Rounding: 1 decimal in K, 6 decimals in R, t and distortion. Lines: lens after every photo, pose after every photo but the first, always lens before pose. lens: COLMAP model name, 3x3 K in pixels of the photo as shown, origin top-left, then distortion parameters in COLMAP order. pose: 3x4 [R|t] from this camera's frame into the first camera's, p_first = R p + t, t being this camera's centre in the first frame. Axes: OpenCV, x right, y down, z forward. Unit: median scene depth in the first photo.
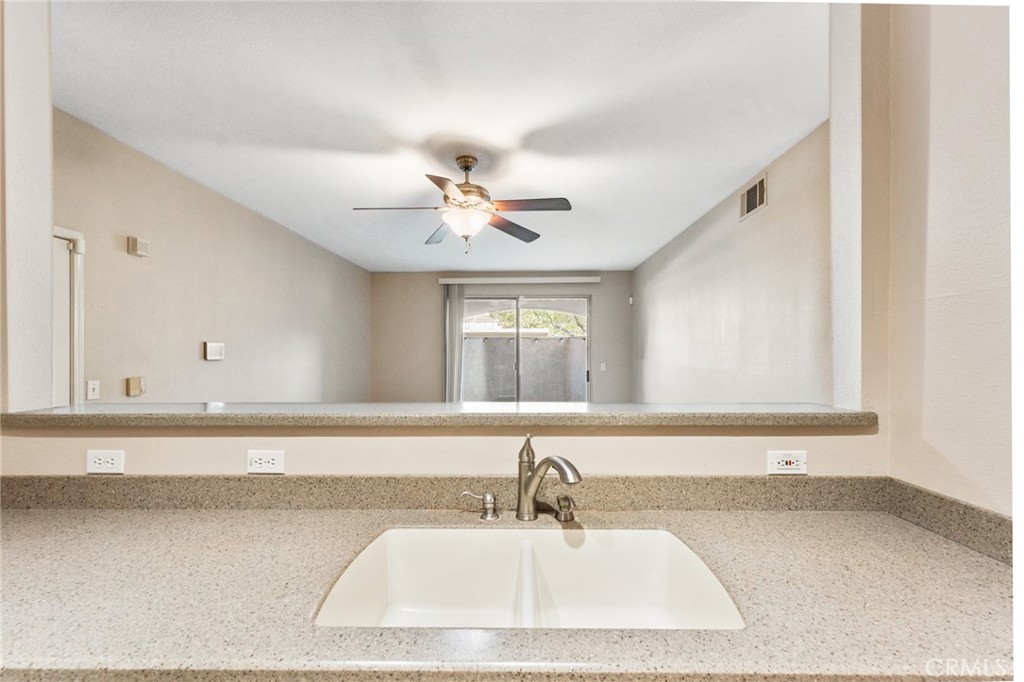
lens RADIAL K [[430.7, 0, 510.1], [0, 430.7, 353.3], [0, 0, 1]] dist [-0.001190, 0.000018]
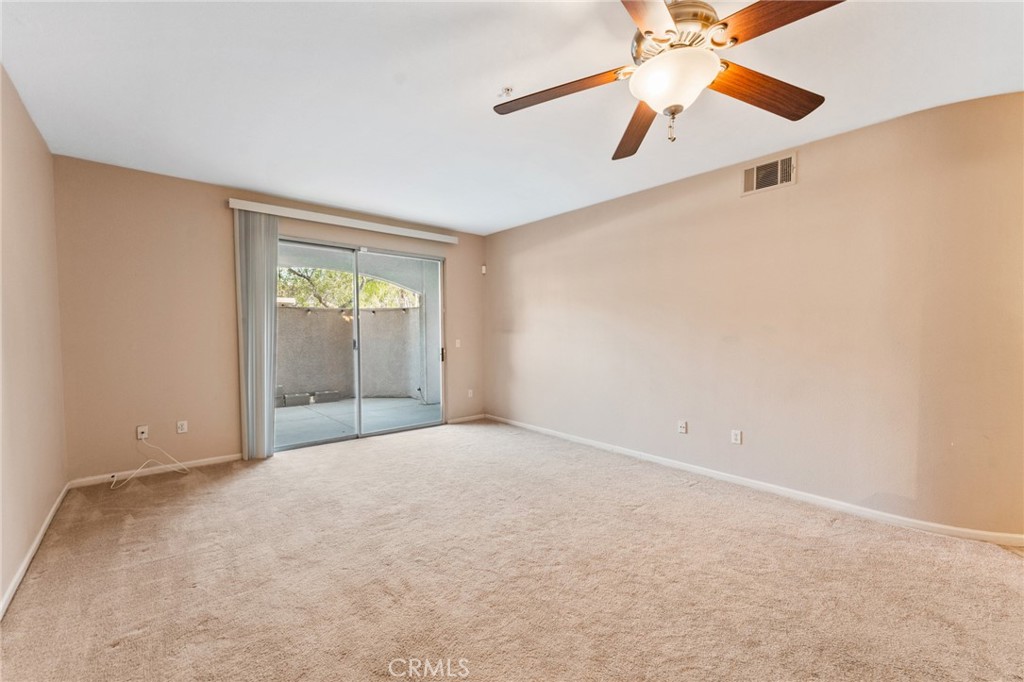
lens RADIAL K [[412.3, 0, 509.9], [0, 412.3, 351.2], [0, 0, 1]] dist [-0.001224, -0.000031]
pose [[0.733145, -0.032055, 0.679317, -1.514022], [-0.000428, 0.998867, 0.047595, 0.041417], [-0.680073, -0.035184, 0.732300, 1.799851]]
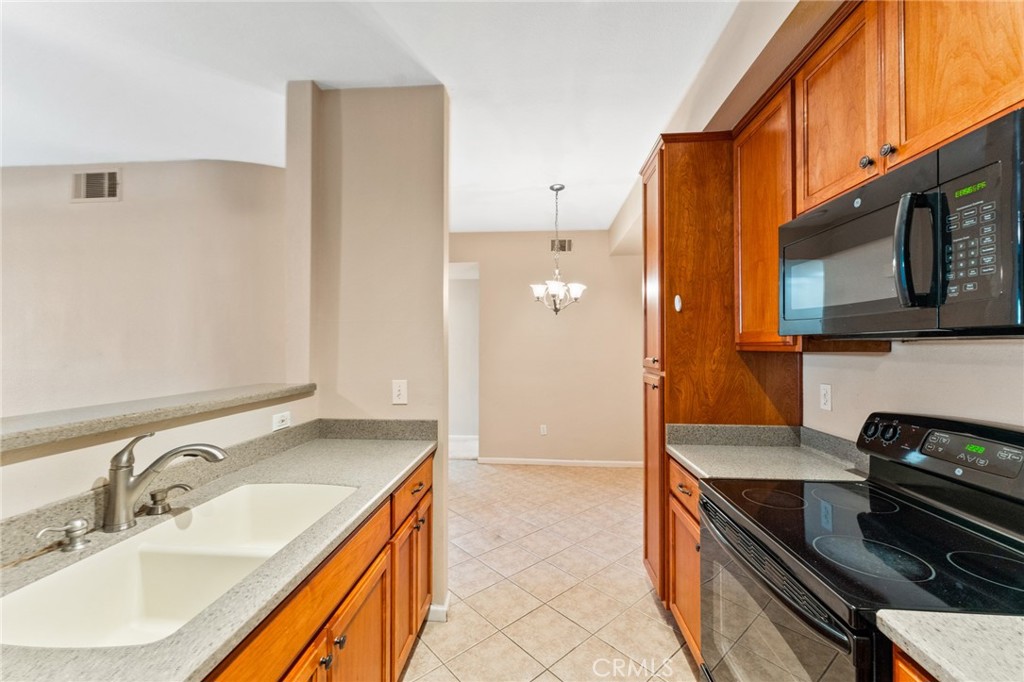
lens RADIAL K [[411.9, 0, 512.0], [0, 411.9, 341.0], [0, 0, 1]] dist [0.000092, 0.000026]
pose [[0.047093, 0.016444, 0.998755, -0.777808], [-0.001335, 0.999865, -0.016400, -0.008010], [-0.998890, -0.000561, 0.047108, 0.110356]]
